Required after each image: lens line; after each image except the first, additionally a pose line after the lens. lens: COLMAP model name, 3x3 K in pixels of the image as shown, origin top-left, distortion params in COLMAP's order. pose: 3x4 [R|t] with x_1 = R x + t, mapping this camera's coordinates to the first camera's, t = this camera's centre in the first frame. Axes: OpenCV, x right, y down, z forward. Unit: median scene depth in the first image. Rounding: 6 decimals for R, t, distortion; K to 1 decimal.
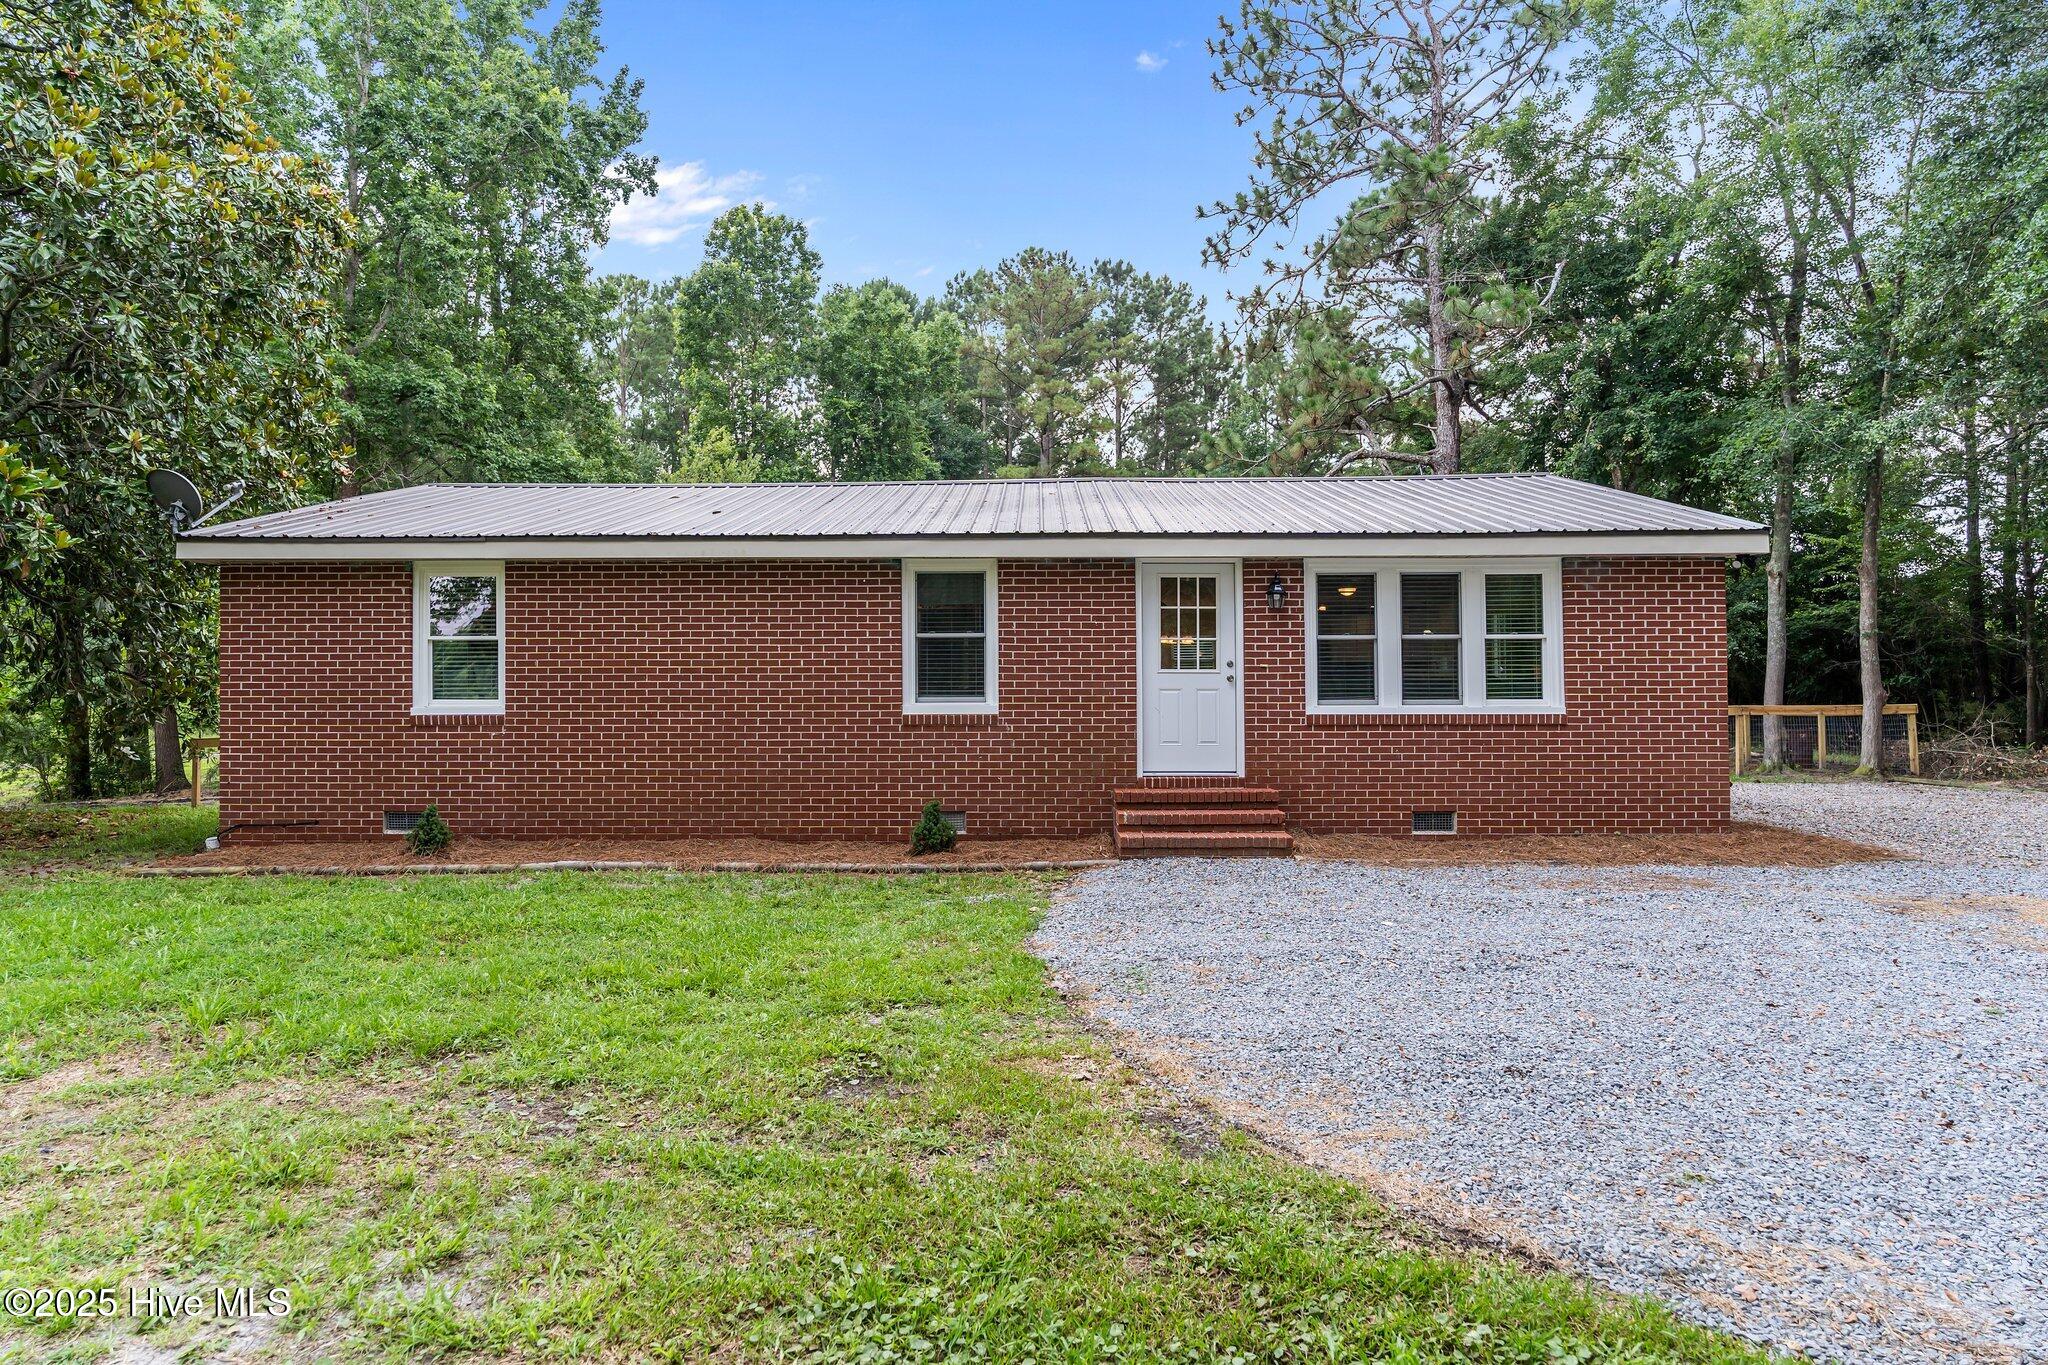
lens RADIAL K [[1166.9, 0, 1019.3], [0, 1166.9, 710.5], [0, 0, 1]] dist [-0.006422, 0.001602]
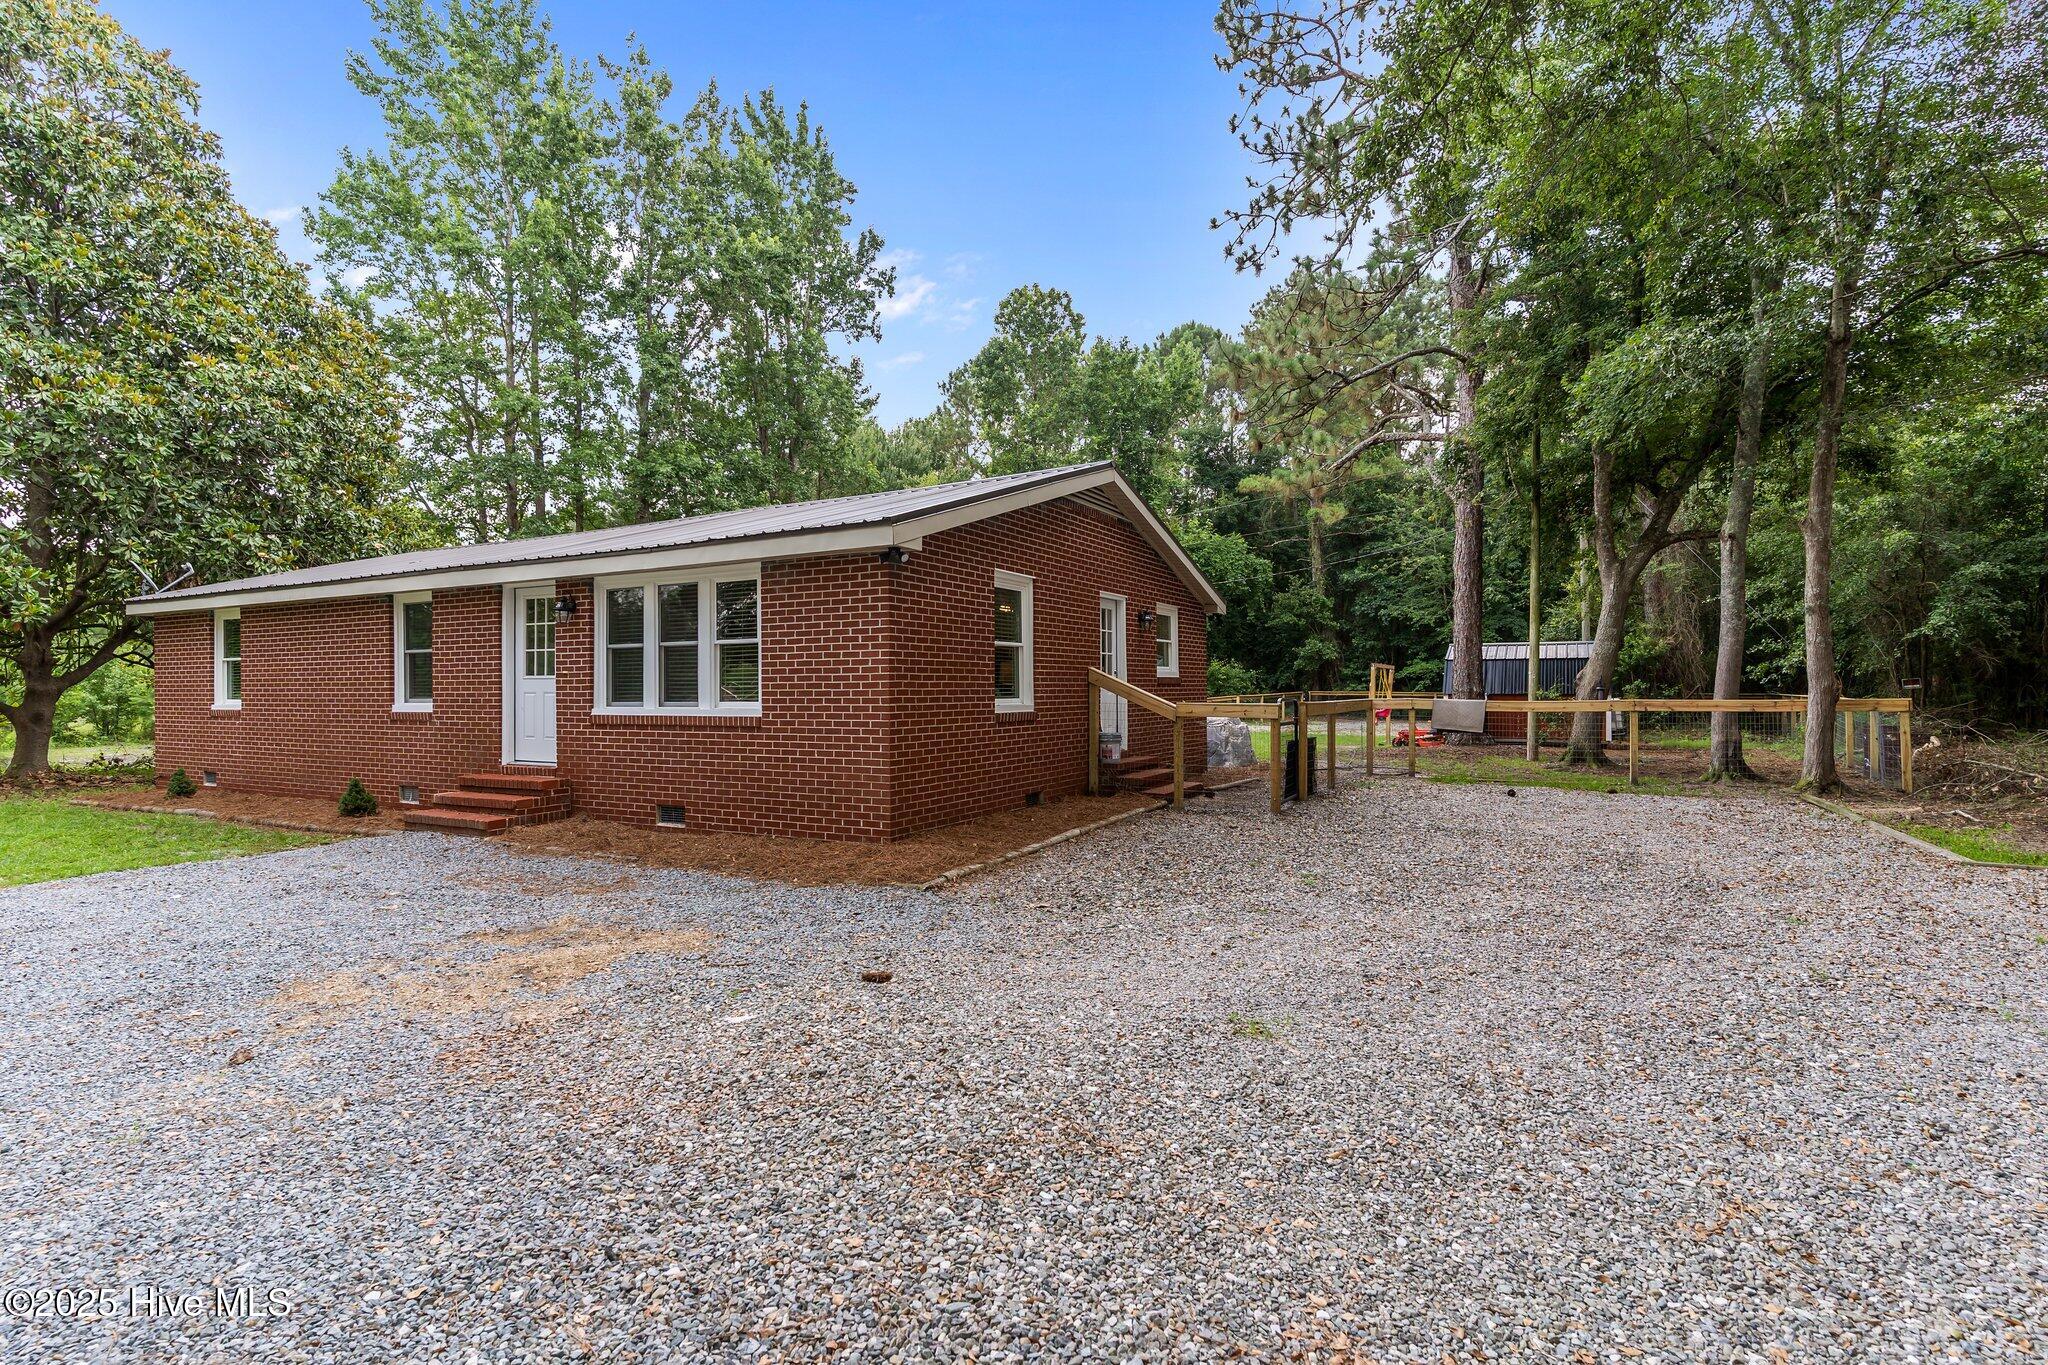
lens RADIAL K [[980.8, 0, 1003.8], [0, 980.8, 699.8], [0, 0, 1]] dist [0.001934, 0.000562]
pose [[0.884740, 0.002841, -0.466076, 1.030055], [-0.000202, 0.999984, 0.005712, -0.016409], [0.466085, -0.004960, 0.884726, 0.336549]]
